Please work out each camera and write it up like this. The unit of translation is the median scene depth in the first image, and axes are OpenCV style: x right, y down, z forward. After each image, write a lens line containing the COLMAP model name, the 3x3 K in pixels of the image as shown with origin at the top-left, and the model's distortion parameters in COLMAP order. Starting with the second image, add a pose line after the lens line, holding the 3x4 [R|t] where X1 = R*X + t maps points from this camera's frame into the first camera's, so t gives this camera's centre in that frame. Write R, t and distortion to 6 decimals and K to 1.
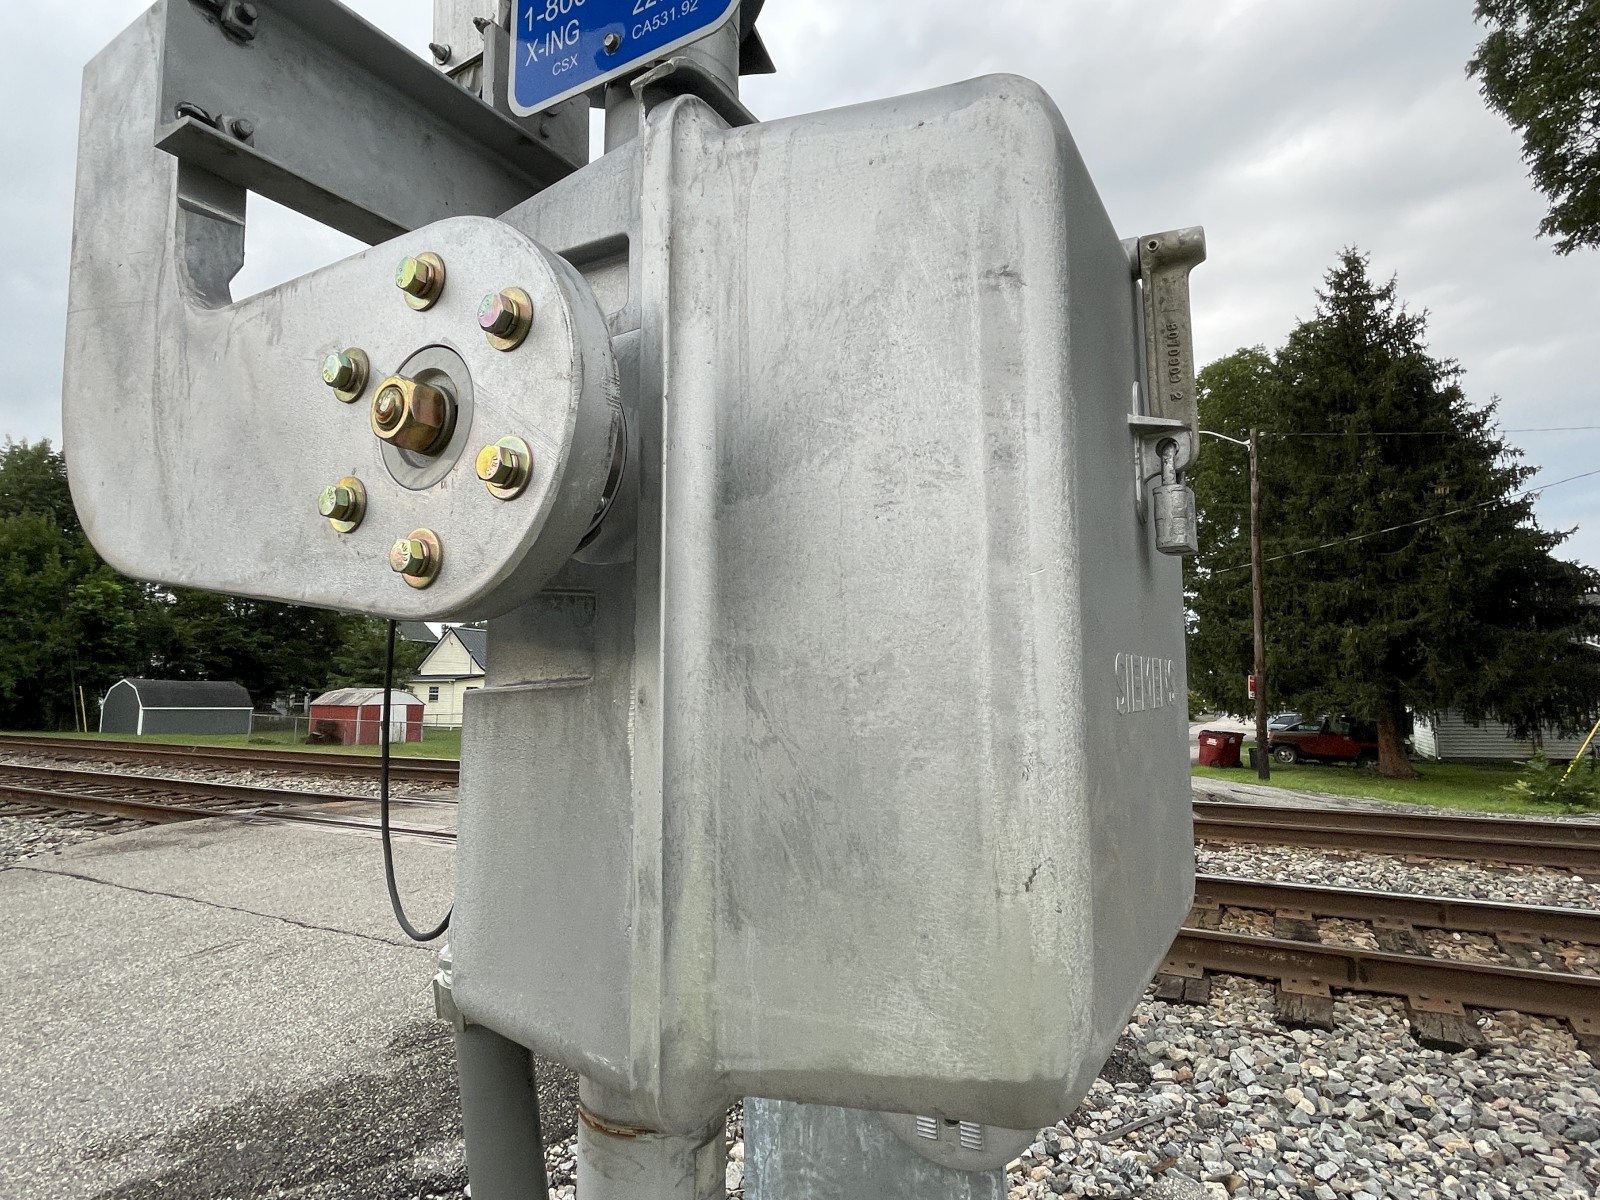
lens RADIAL K [[861.9, 0, 801.2], [0, 861.9, 598.0], [0, 0, 1]] dist [-0.000127, -0.001520]
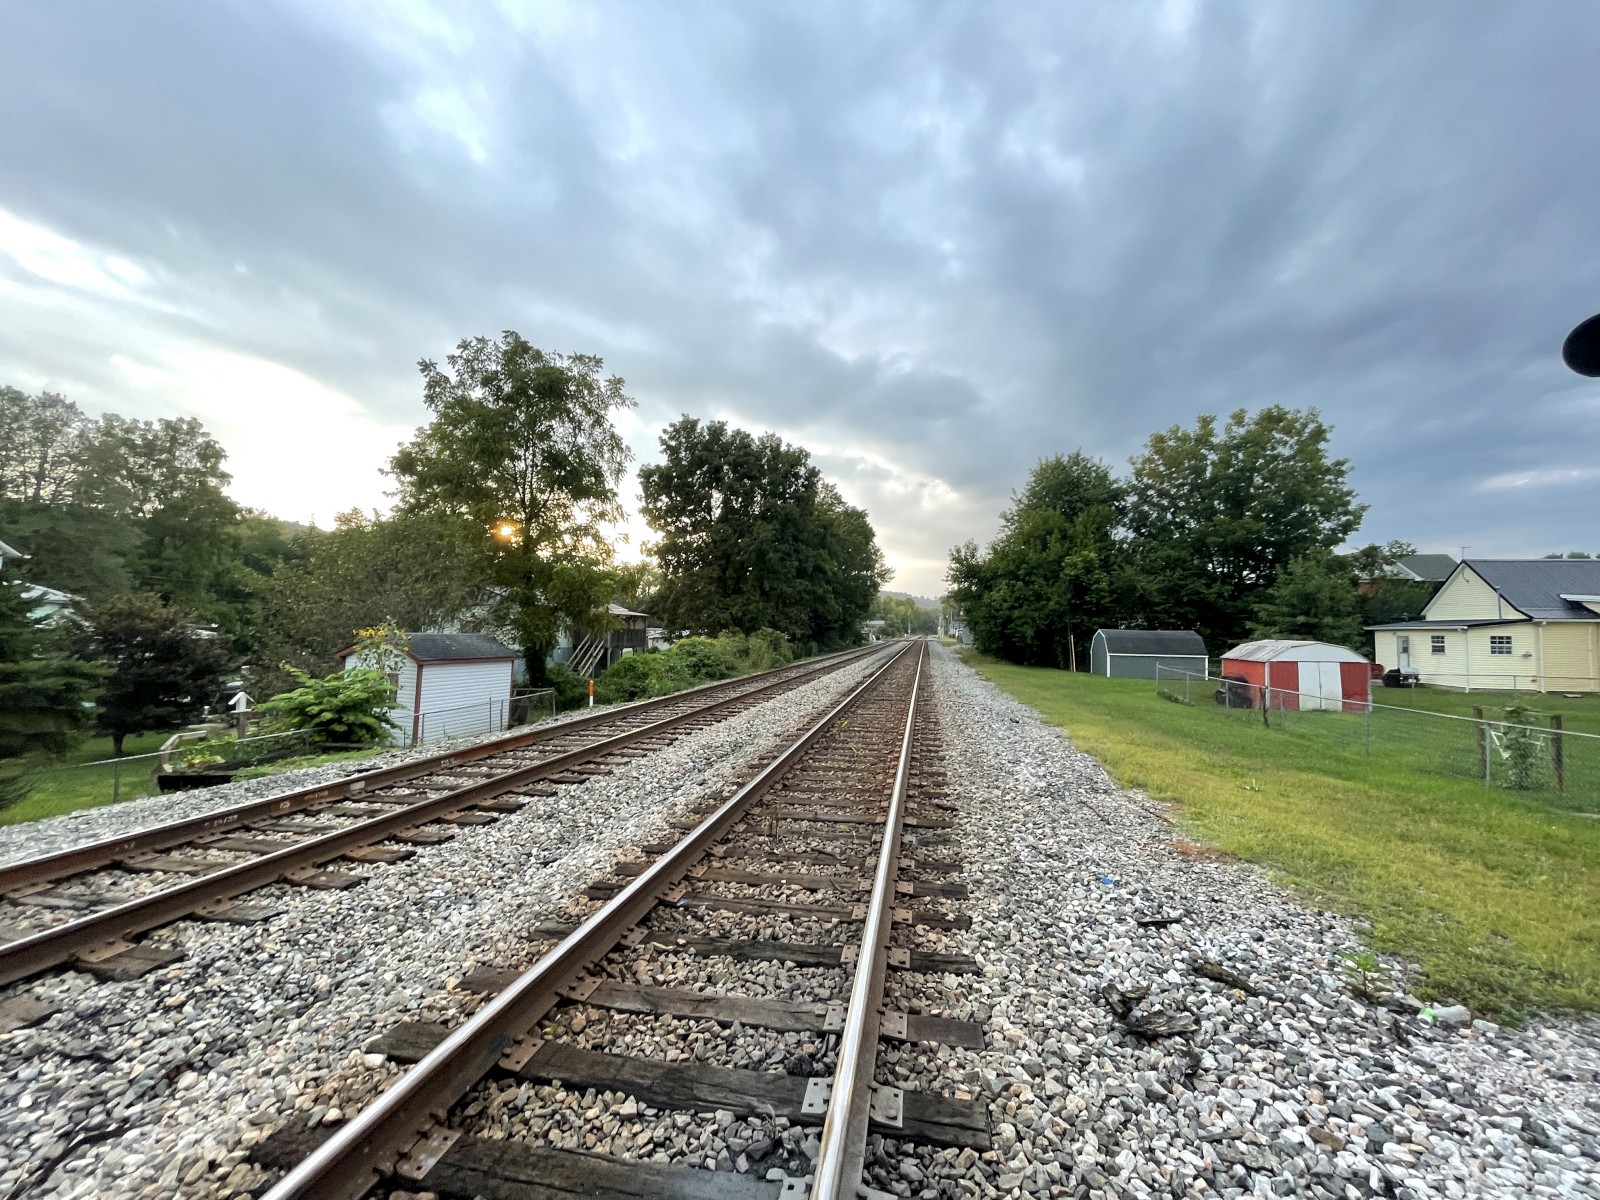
lens RADIAL K [[644.1, 0, 804.8], [0, 644.1, 601.8], [0, 0, 1]] dist [-0.002289, -0.000511]
pose [[0.307961, -0.044077, -0.950377, -0.087136], [0.100536, 0.994841, -0.013561, 0.047029], [0.946072, -0.091371, 0.310804, 0.595205]]
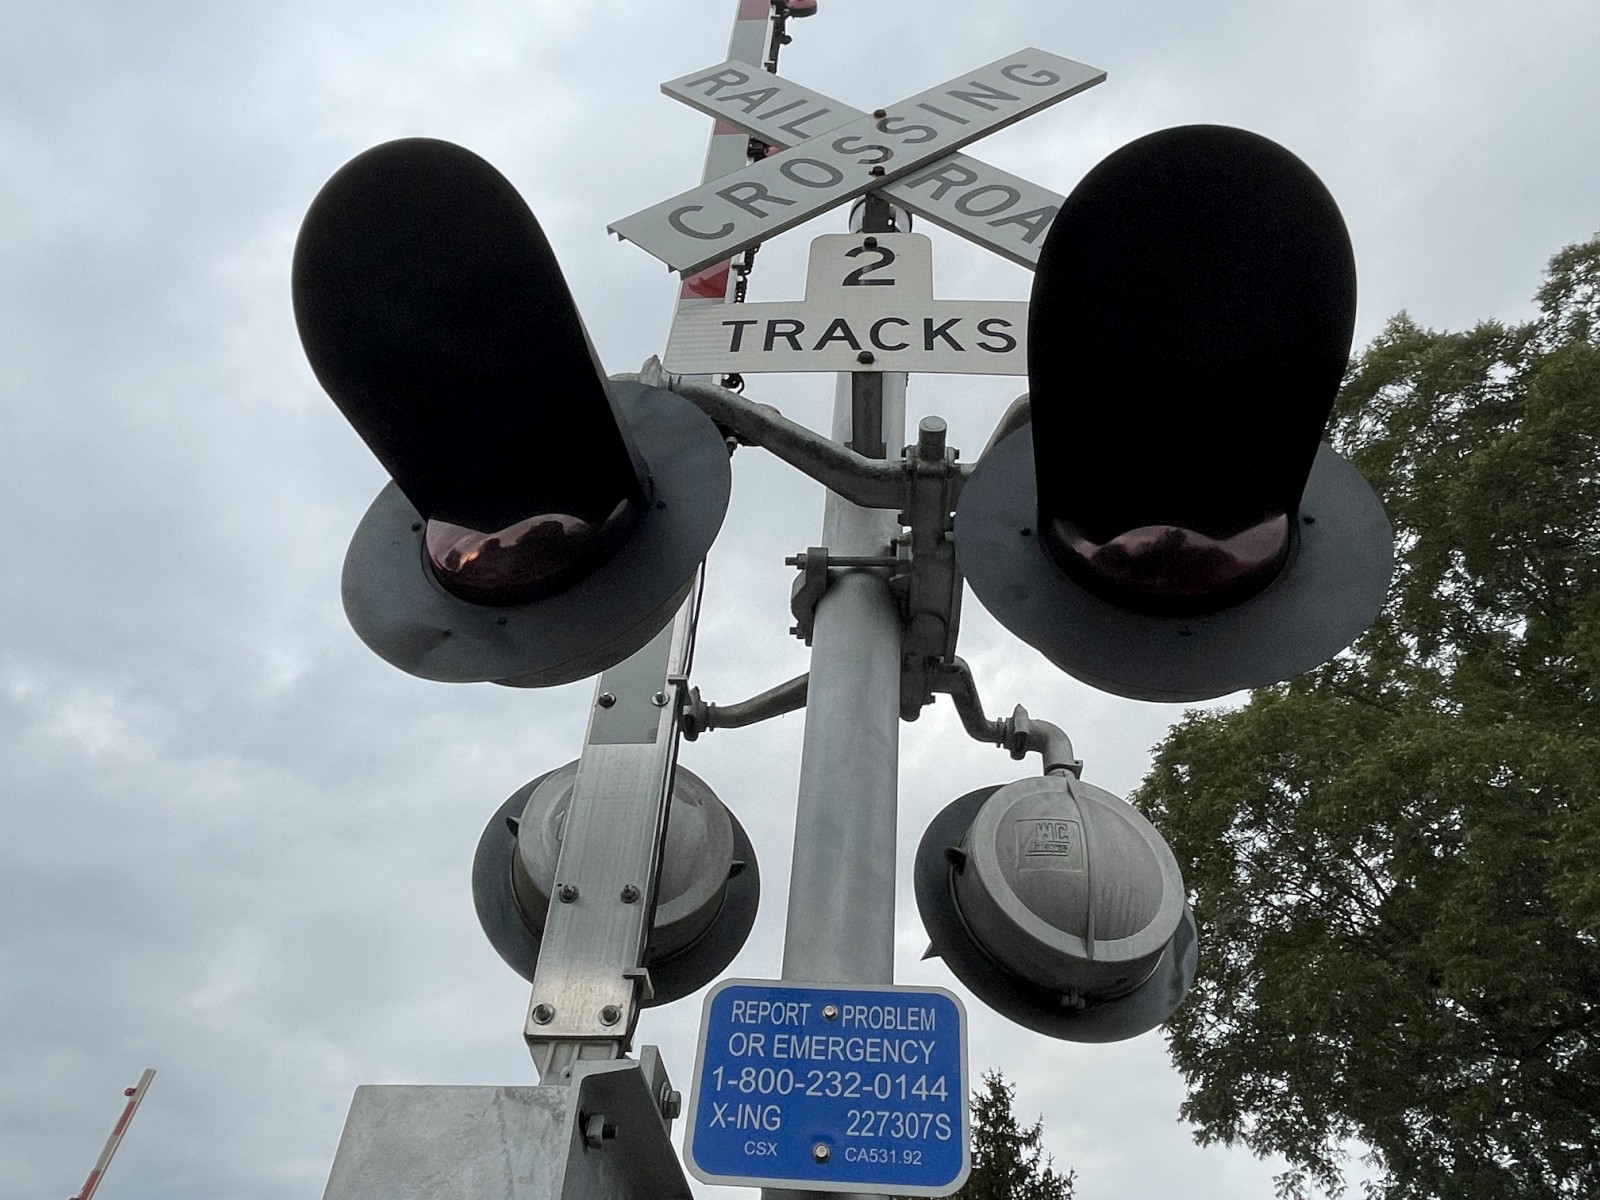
lens RADIAL K [[1179.5, 0, 800.0], [0, 1179.5, 600.0], [0, 0, 1]] dist [0.003908, 0.000671]
pose [[0.891123, 0.356120, 0.281209, -0.034338], [-0.109562, 0.770256, -0.628252, -0.009576], [-0.440337, 0.529040, 0.725410, -0.015686]]
